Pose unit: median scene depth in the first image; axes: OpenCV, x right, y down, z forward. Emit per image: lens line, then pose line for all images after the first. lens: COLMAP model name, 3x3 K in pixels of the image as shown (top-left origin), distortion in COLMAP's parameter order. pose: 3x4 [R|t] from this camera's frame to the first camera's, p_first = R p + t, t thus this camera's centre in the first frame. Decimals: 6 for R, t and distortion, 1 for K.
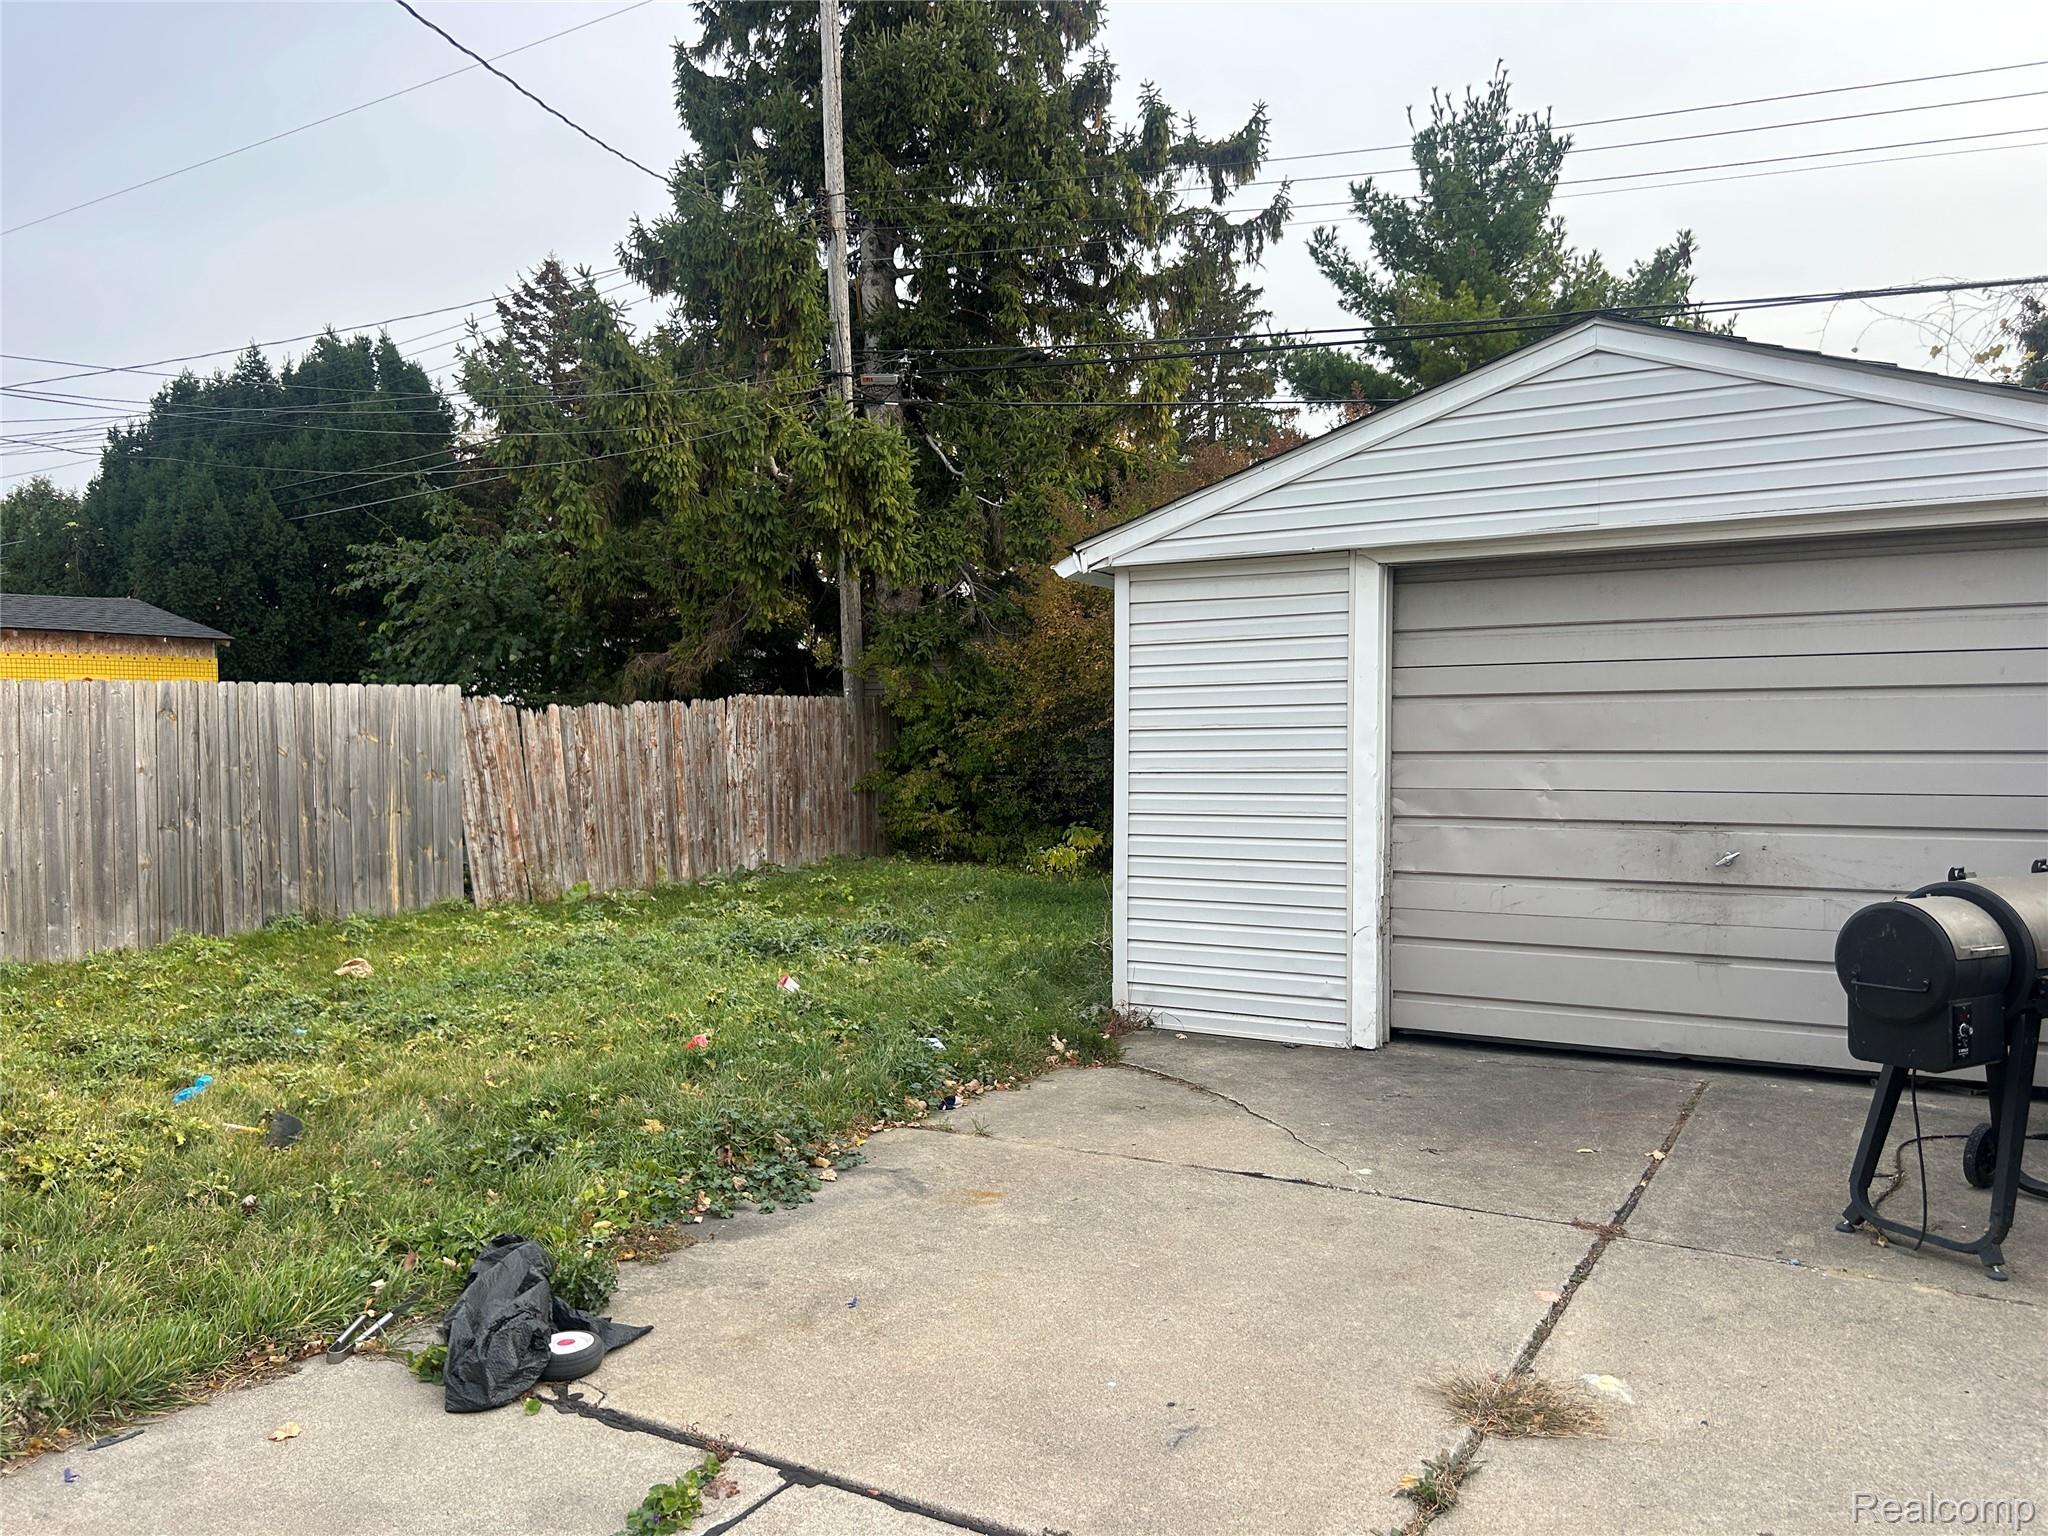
lens RADIAL K [[1530.4, 0, 1024.0], [0, 1530.4, 768.0], [0, 0, 1]] dist [0.087333, -0.112524]
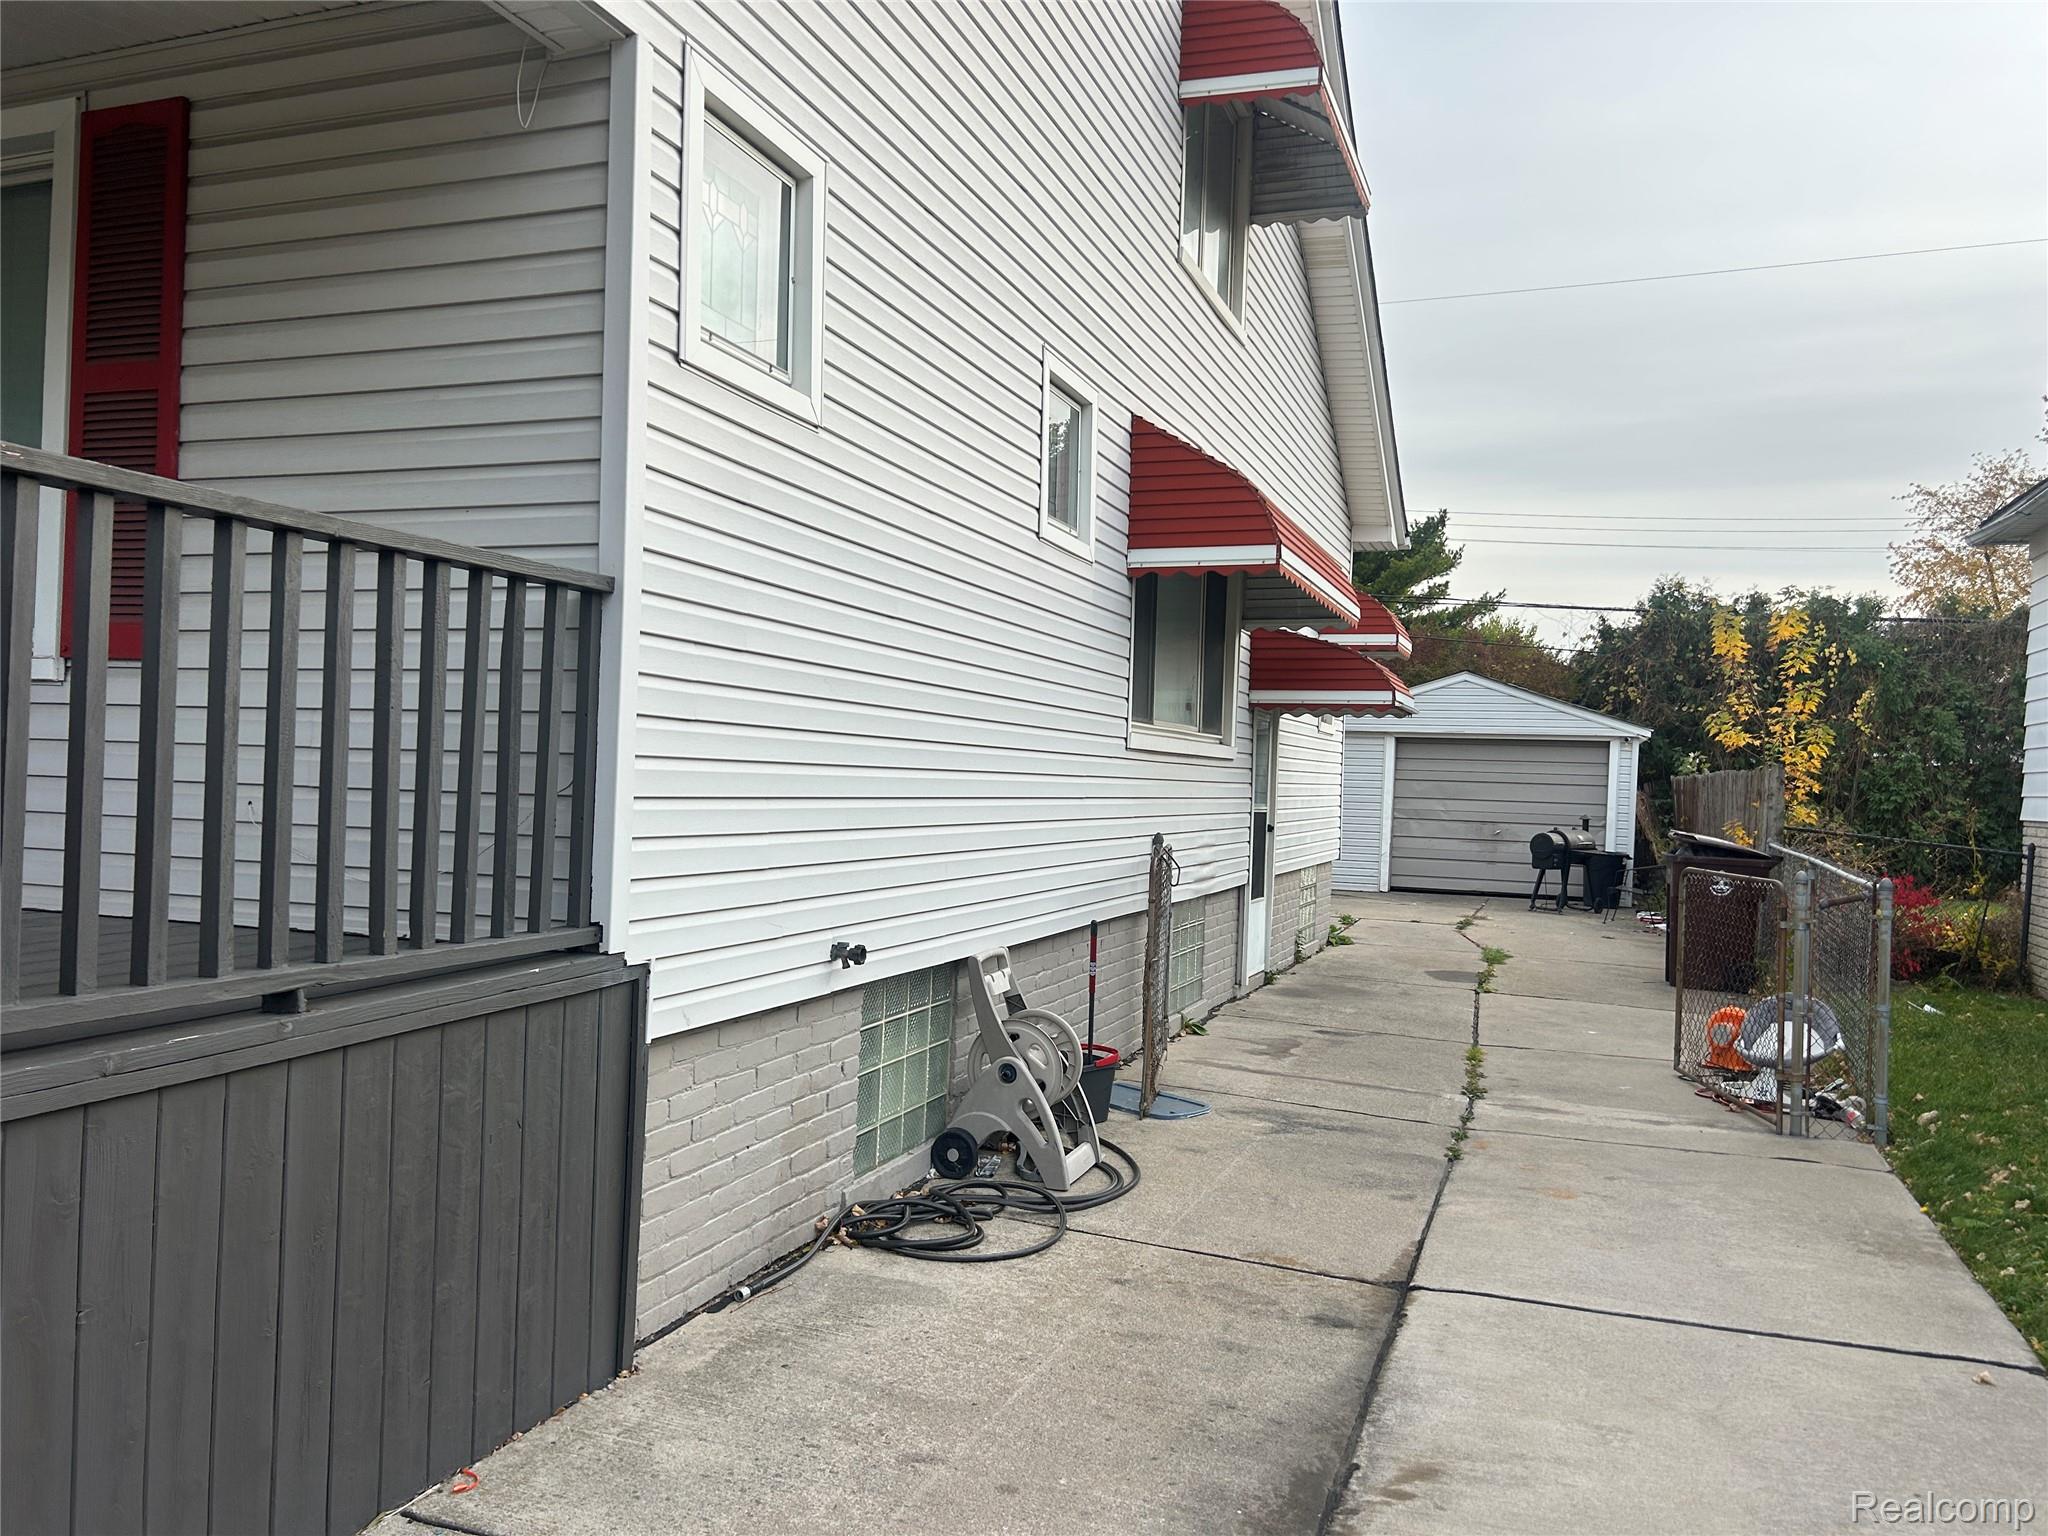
lens RADIAL K [[1541.2, 0, 1003.5], [0, 1541.2, 768.6], [0, 0, 1]] dist [0.060293, -0.050561]
pose [[0.984381, 0.036559, 0.172215, -1.077197], [-0.032813, 0.999160, -0.024549, 0.035390], [-0.172968, 0.018514, 0.984753, -1.934788]]
